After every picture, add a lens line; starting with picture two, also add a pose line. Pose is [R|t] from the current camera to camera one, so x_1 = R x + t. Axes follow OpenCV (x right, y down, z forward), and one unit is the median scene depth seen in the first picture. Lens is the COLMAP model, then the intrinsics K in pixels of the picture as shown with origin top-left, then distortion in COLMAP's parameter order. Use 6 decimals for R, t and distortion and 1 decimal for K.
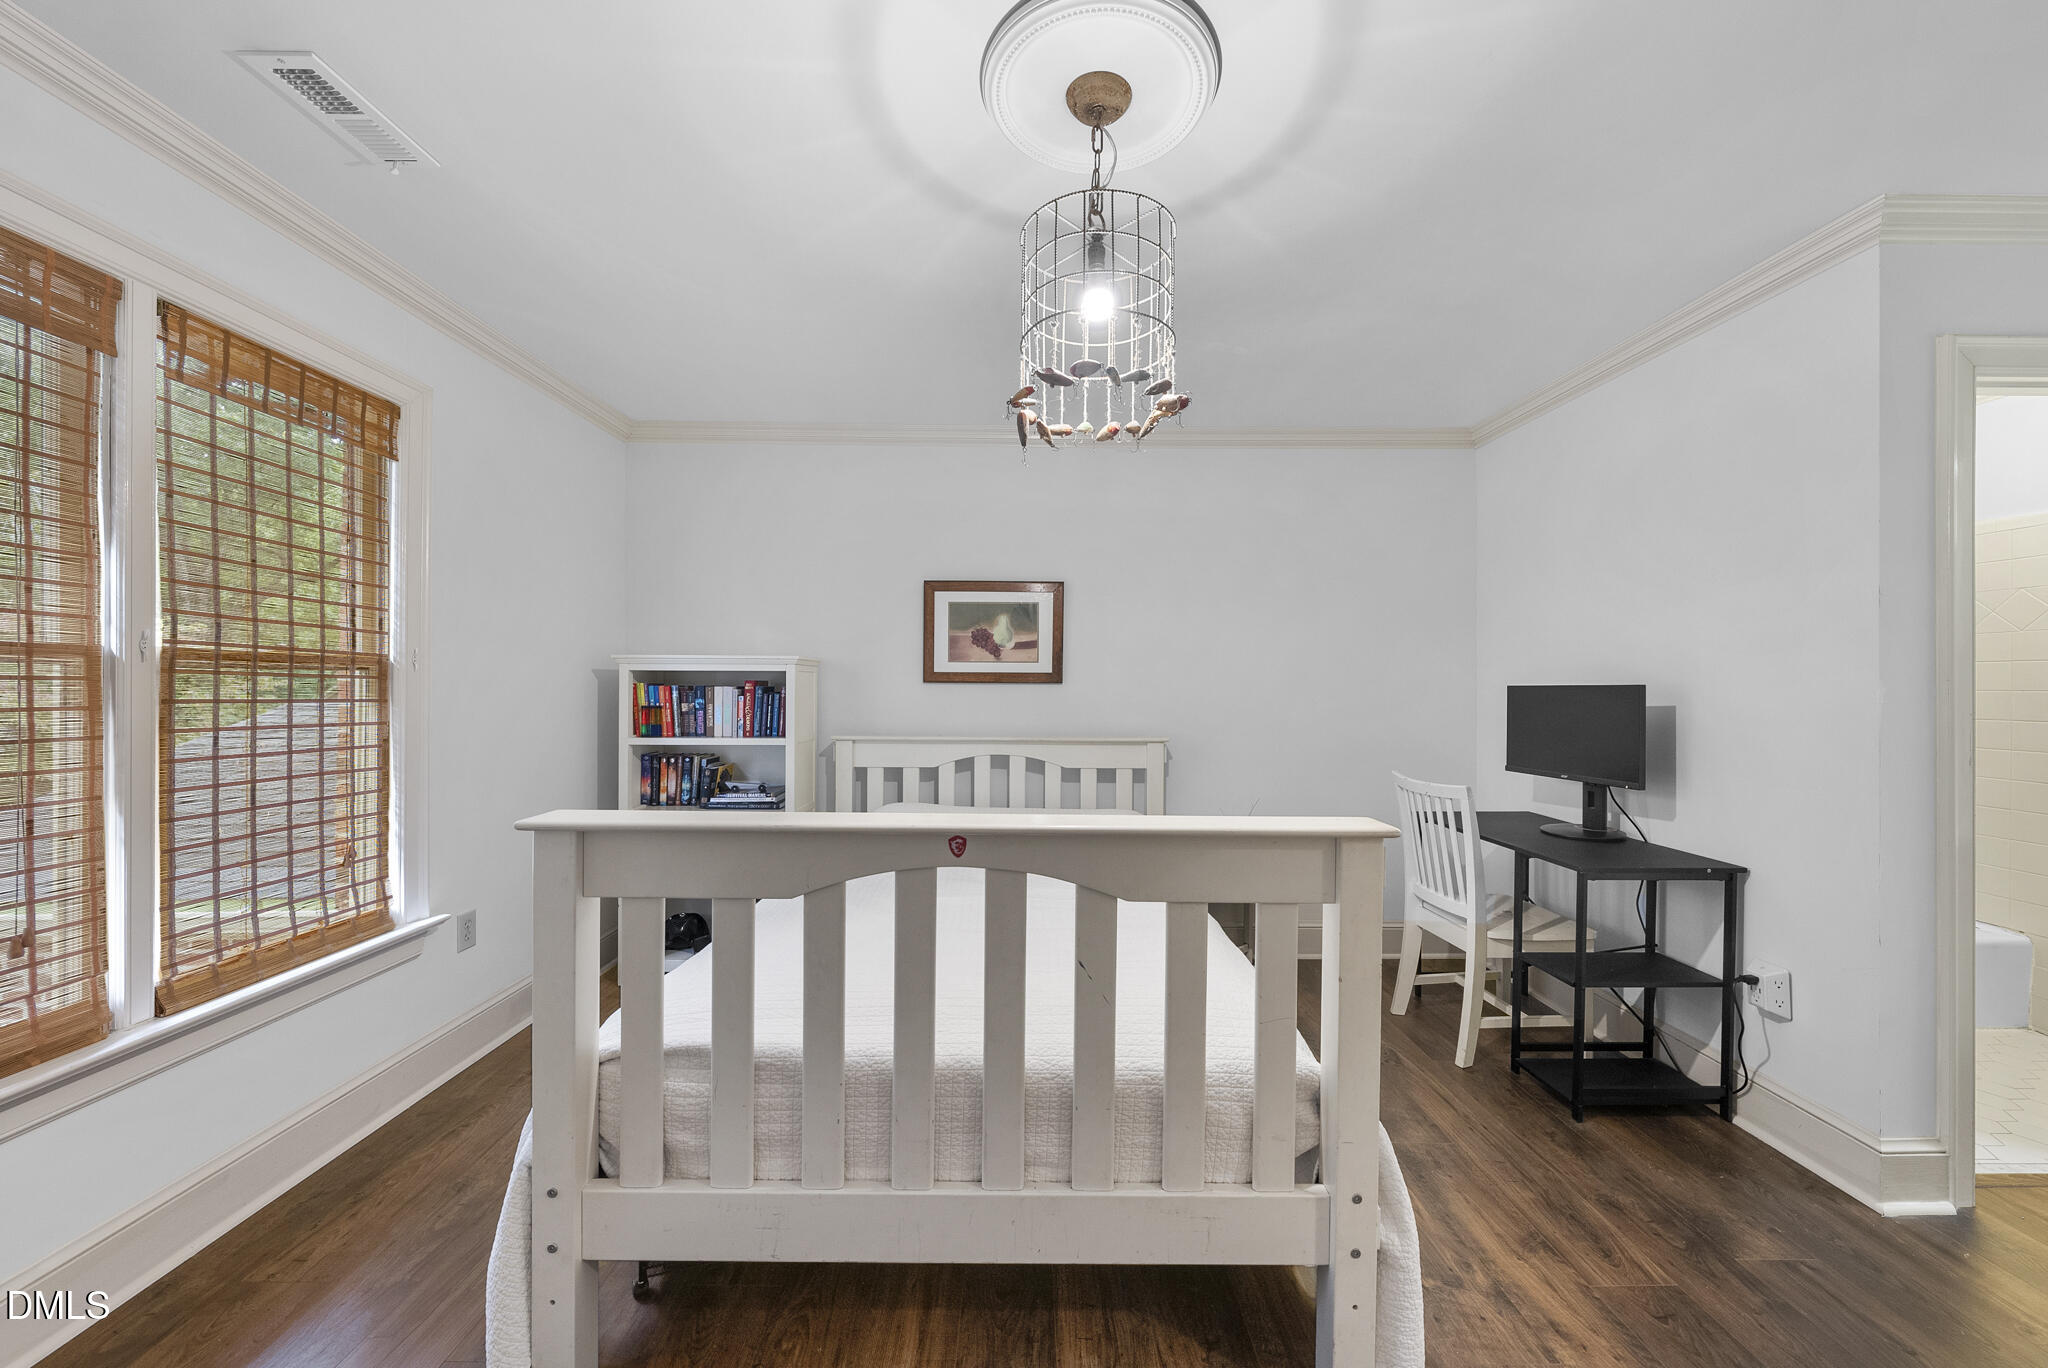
lens RADIAL K [[723.8, 0, 1028.3], [0, 723.8, 685.9], [0, 0, 1]] dist [-0.002502, 0.000187]
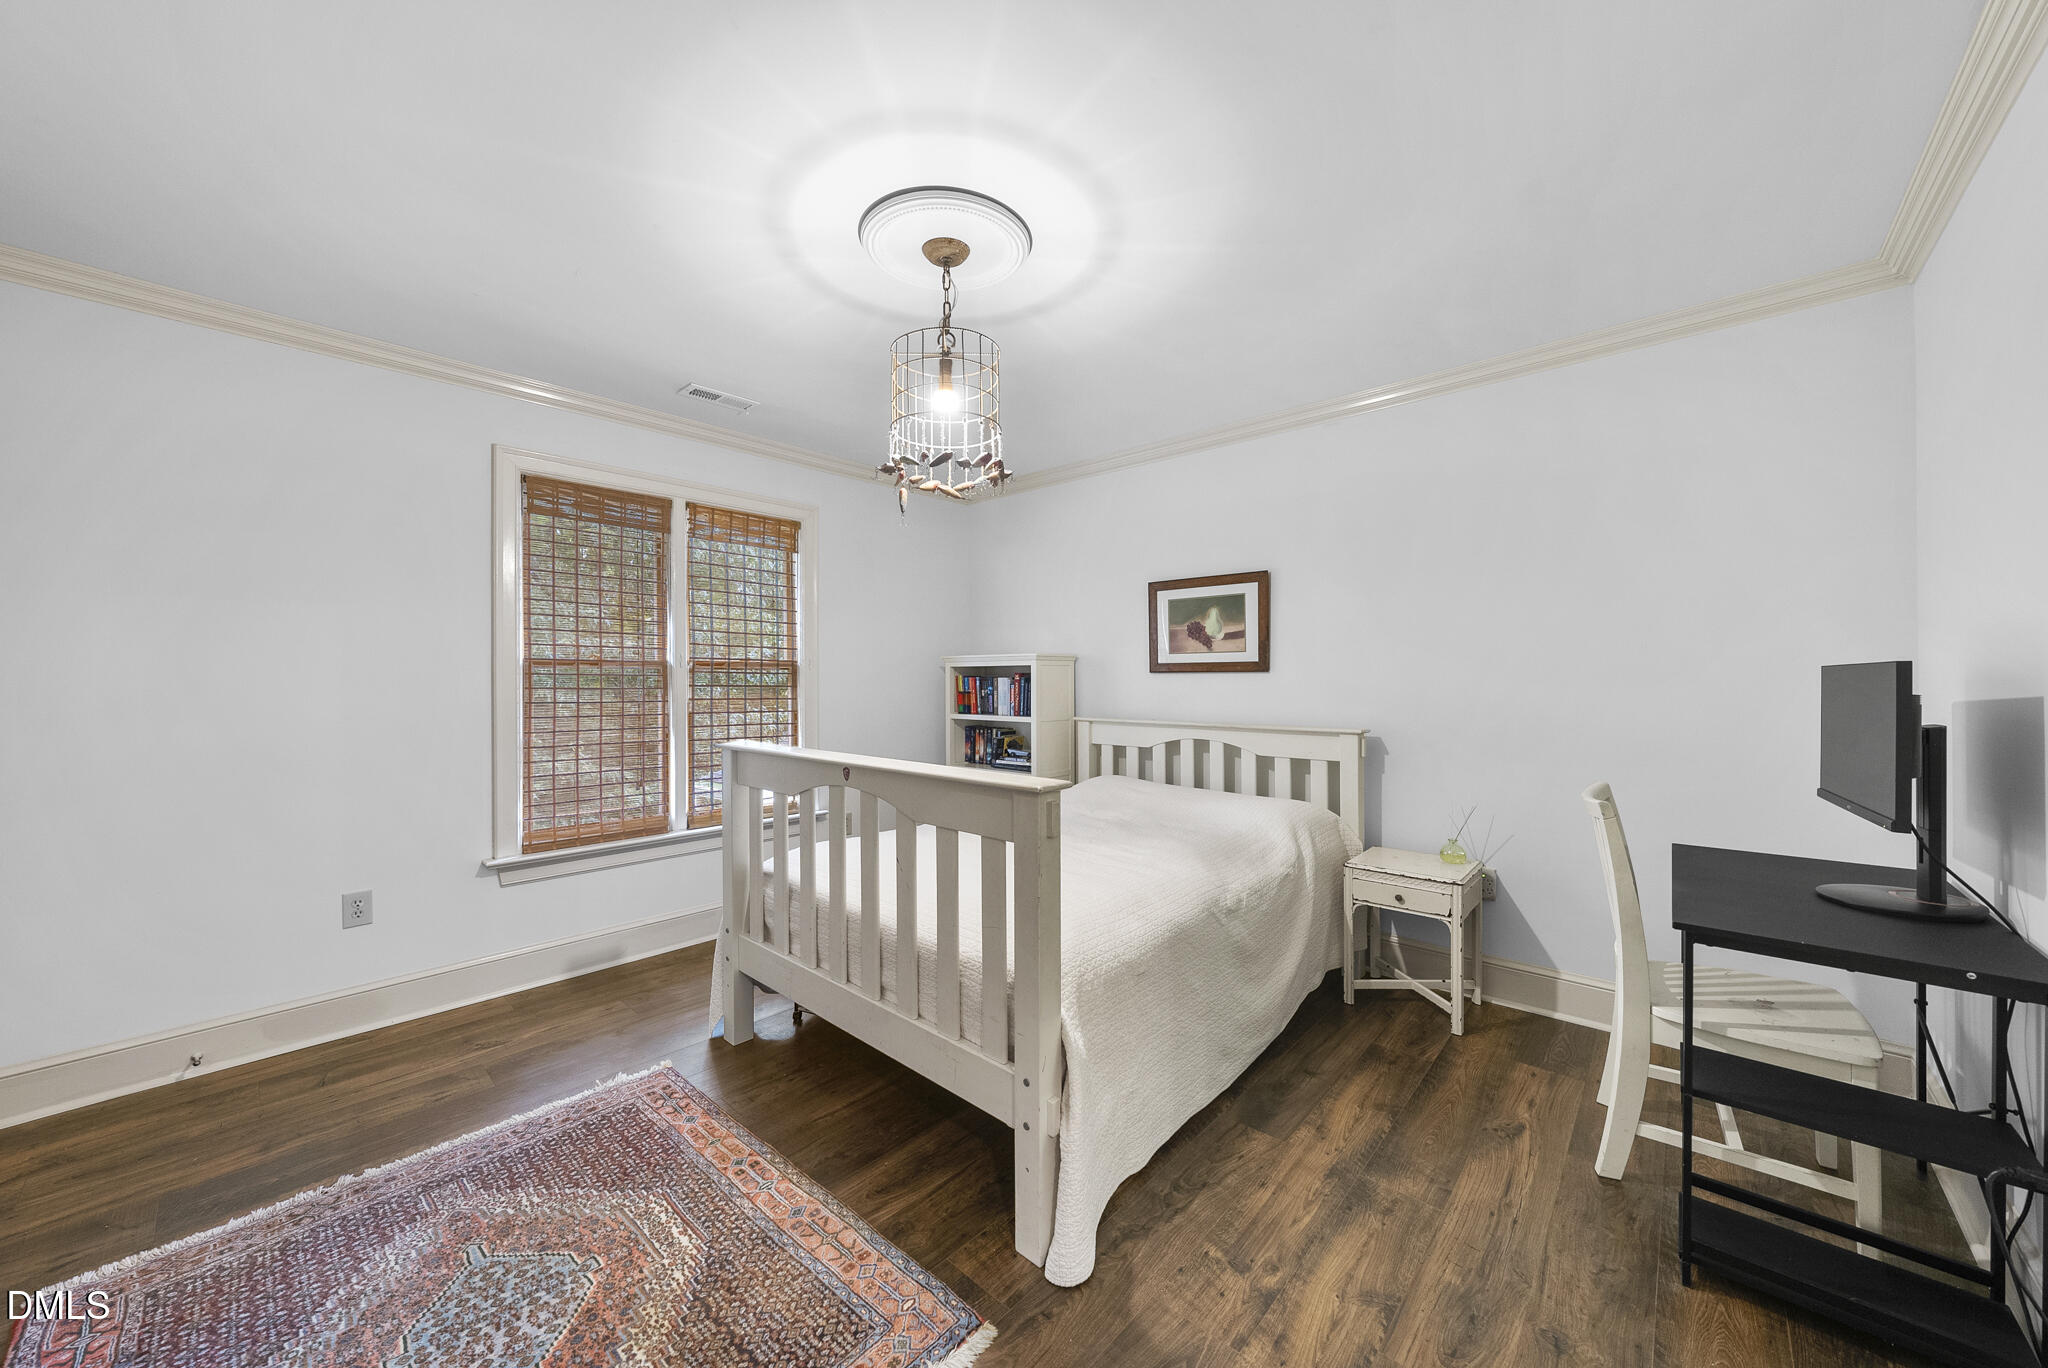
lens RADIAL K [[732.6, 0, 1026.7], [0, 732.6, 678.6], [0, 0, 1]] dist [-0.003000, -0.000059]
pose [[0.736582, -0.006972, -0.676312, 0.530773], [0.007011, 0.999972, -0.002673, 0.006842], [0.676312, -0.002773, 0.736610, 0.029502]]
